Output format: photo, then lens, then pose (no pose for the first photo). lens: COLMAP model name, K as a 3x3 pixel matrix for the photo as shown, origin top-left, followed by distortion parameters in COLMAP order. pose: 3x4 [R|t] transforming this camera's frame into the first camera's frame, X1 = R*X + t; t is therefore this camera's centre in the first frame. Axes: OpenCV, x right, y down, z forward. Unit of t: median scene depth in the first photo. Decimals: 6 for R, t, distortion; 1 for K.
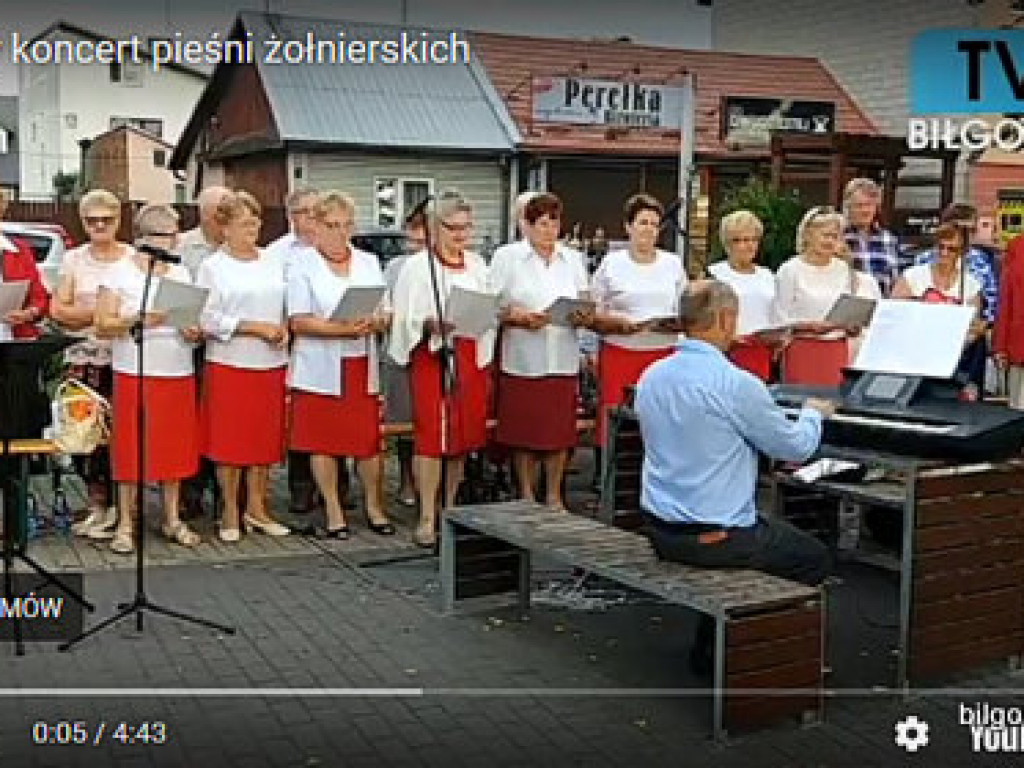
lens RADIAL K [[1438.2, 0, 514.8], [0, 1438.2, 420.1], [0, 0, 1]] dist [0.250772, -0.914789]
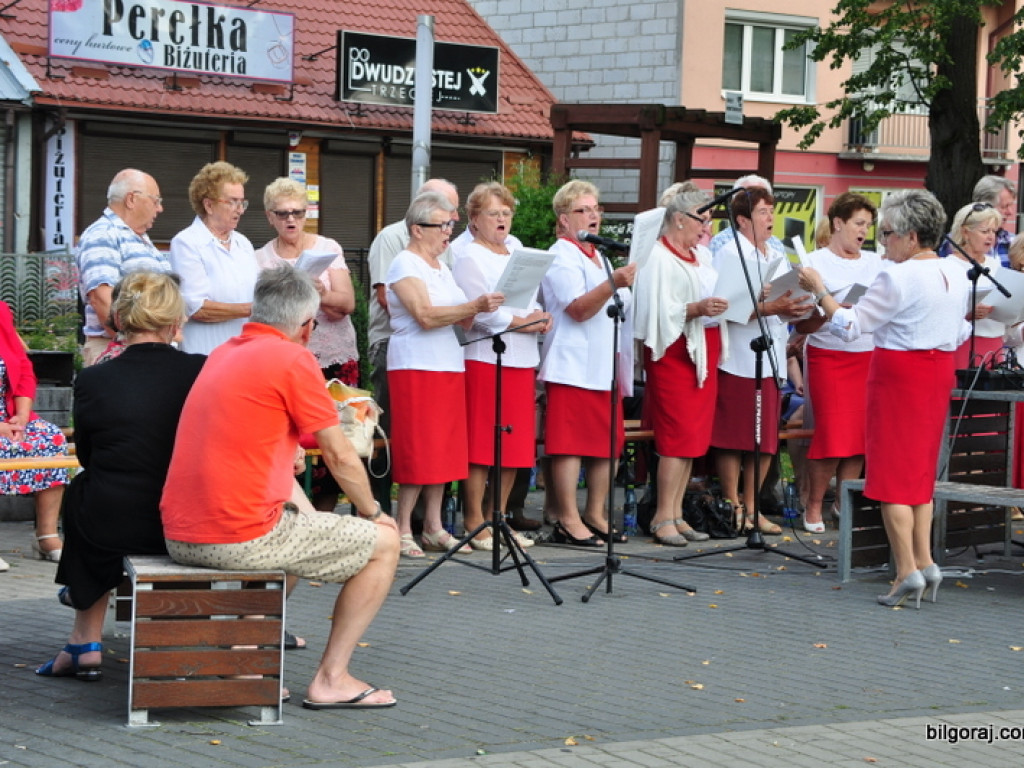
lens RADIAL K [[2658.7, 0, 512.0], [0, 2658.7, 384.0], [0, 0, 1]] dist [0.520200, 1.122417]
pose [[0.950771, -0.006900, 0.309819, -0.160137], [0.031141, 0.996819, -0.073365, 0.022912], [-0.308327, 0.079401, 0.947961, -0.143095]]
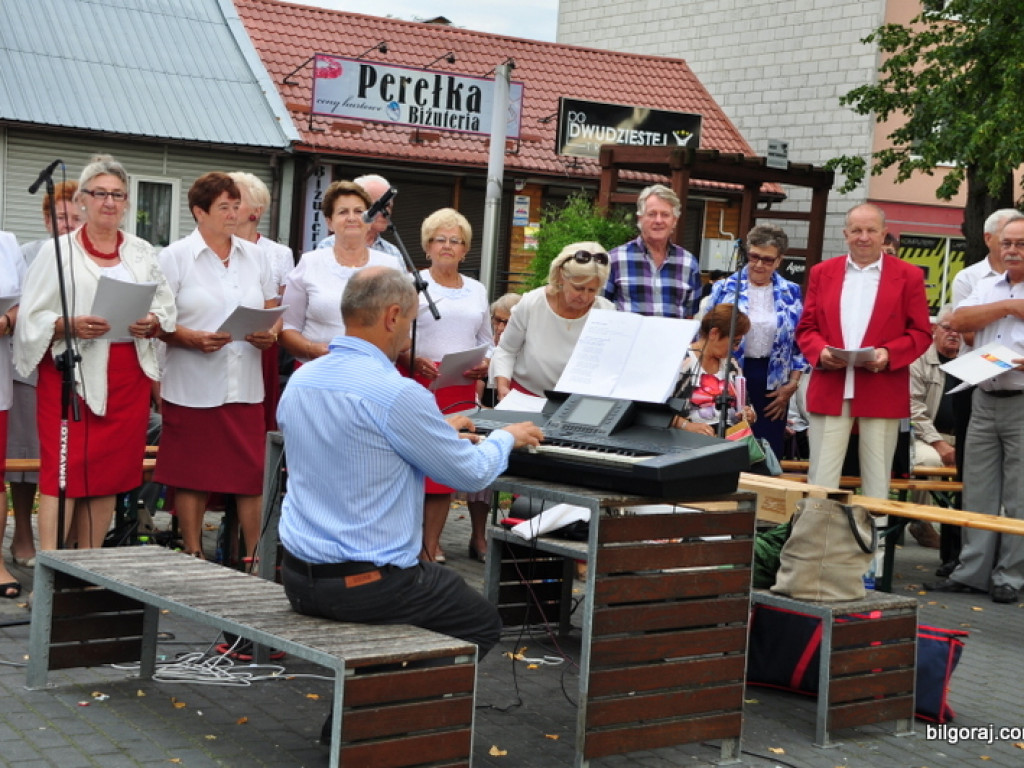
lens RADIAL K [[1906.3, 0, 512.0], [0, 1906.3, 384.0], [0, 0, 1]] dist [0.212529, 0.406479]
pose [[0.993637, 0.042316, 0.104376, 0.016083], [-0.034862, 0.996779, -0.072230, 0.006853], [-0.107096, 0.068132, 0.991912, -0.012510]]
